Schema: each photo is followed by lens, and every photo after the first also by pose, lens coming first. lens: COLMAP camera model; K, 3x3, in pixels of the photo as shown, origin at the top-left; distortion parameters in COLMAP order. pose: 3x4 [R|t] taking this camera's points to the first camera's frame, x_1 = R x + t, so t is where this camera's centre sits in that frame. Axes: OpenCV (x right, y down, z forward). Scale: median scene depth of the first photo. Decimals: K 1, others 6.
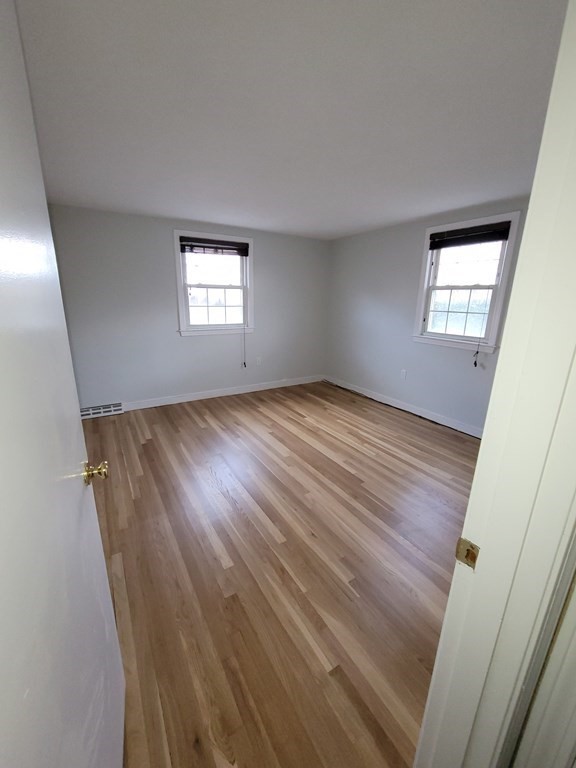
lens RADIAL K [[323.4, 0, 294.3], [0, 323.4, 382.6], [0, 0, 1]] dist [0.001286, -0.000069]
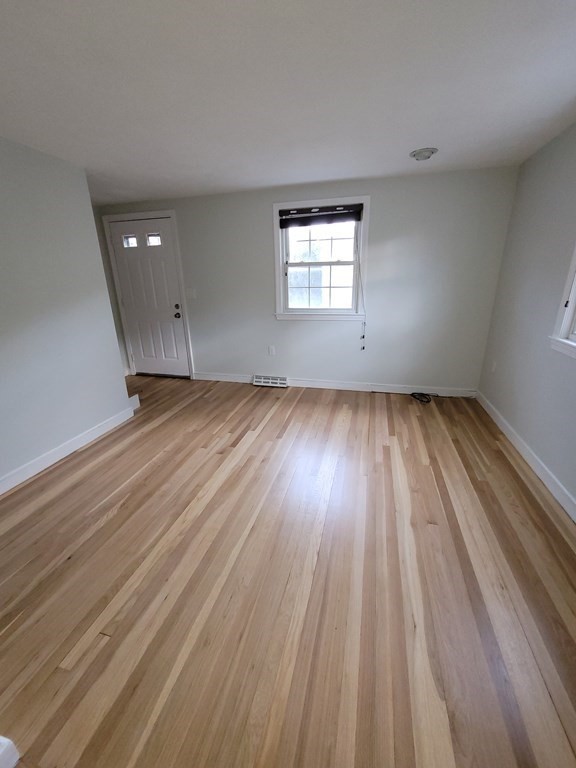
lens RADIAL K [[323.4, 0, 291.0], [0, 323.4, 387.0], [0, 0, 1]] dist [0.001286, -0.000069]
pose [[0.695527, 0.198272, -0.690602, 0.338406], [-0.149417, 0.980072, 0.130896, -0.073205], [0.702792, 0.012146, 0.711291, 0.319733]]
